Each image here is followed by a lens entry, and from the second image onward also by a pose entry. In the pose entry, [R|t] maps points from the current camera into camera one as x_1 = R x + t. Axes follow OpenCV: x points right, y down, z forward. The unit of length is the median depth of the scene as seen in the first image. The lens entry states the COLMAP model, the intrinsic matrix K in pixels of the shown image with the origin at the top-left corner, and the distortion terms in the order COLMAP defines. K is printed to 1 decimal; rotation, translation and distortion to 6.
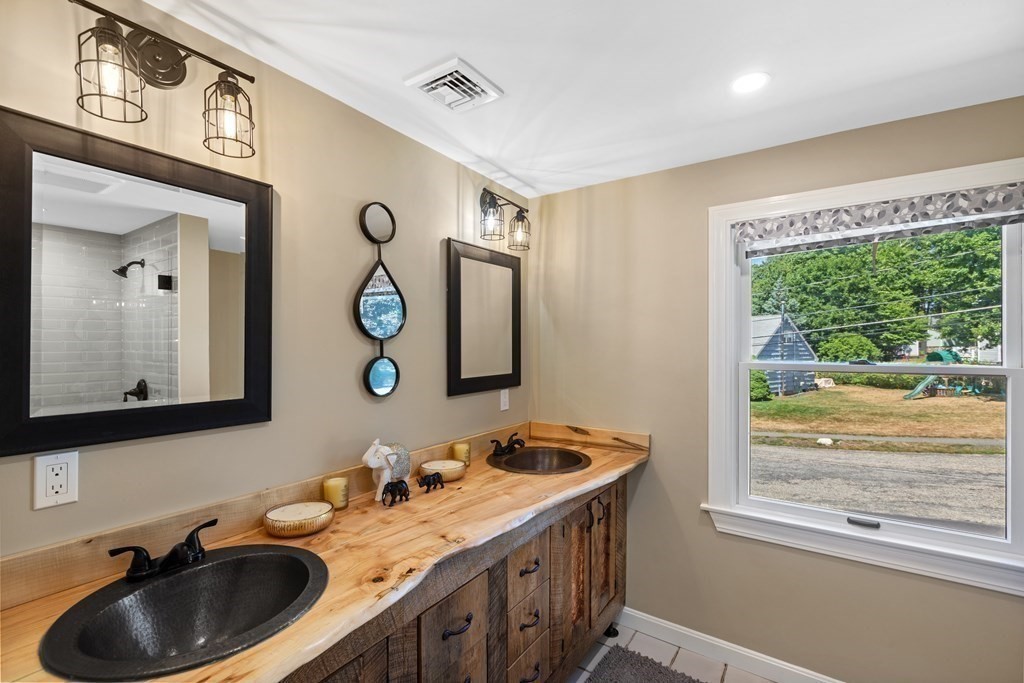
lens RADIAL K [[453.3, 0, 506.4], [0, 453.3, 340.4], [0, 0, 1]] dist [0.001122, -0.000385]
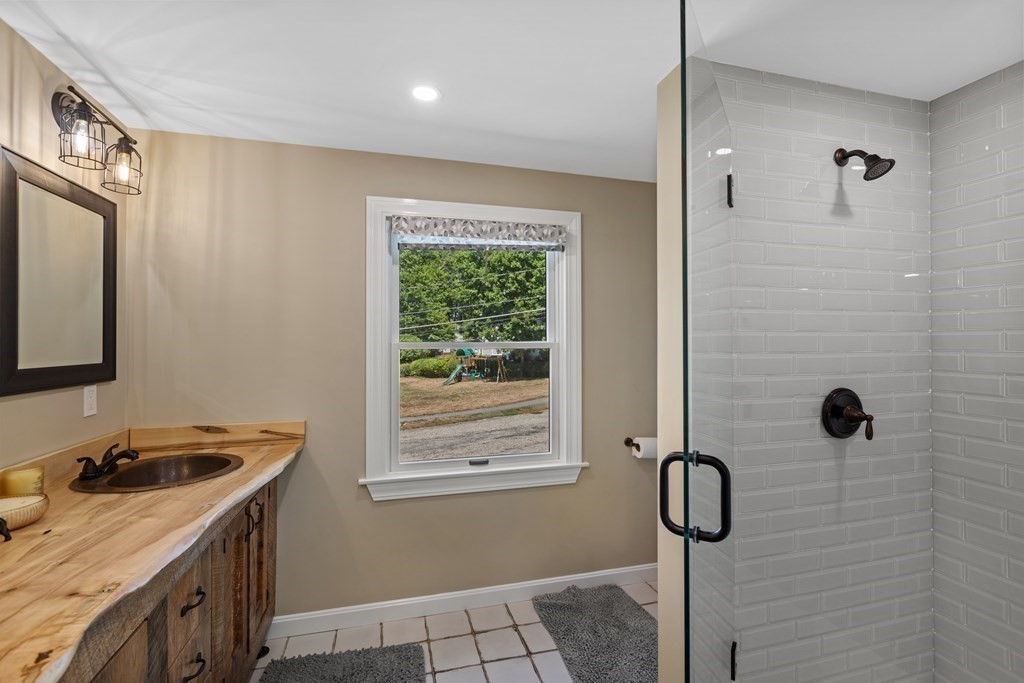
lens RADIAL K [[456.7, 0, 506.5], [0, 456.7, 336.1], [0, 0, 1]] dist [0.000195, -0.000951]
pose [[0.647847, 0.011730, 0.761681, -0.139637], [-0.003787, 0.999919, -0.012178, 0.041886], [-0.761761, 0.005004, 0.647838, 0.063850]]
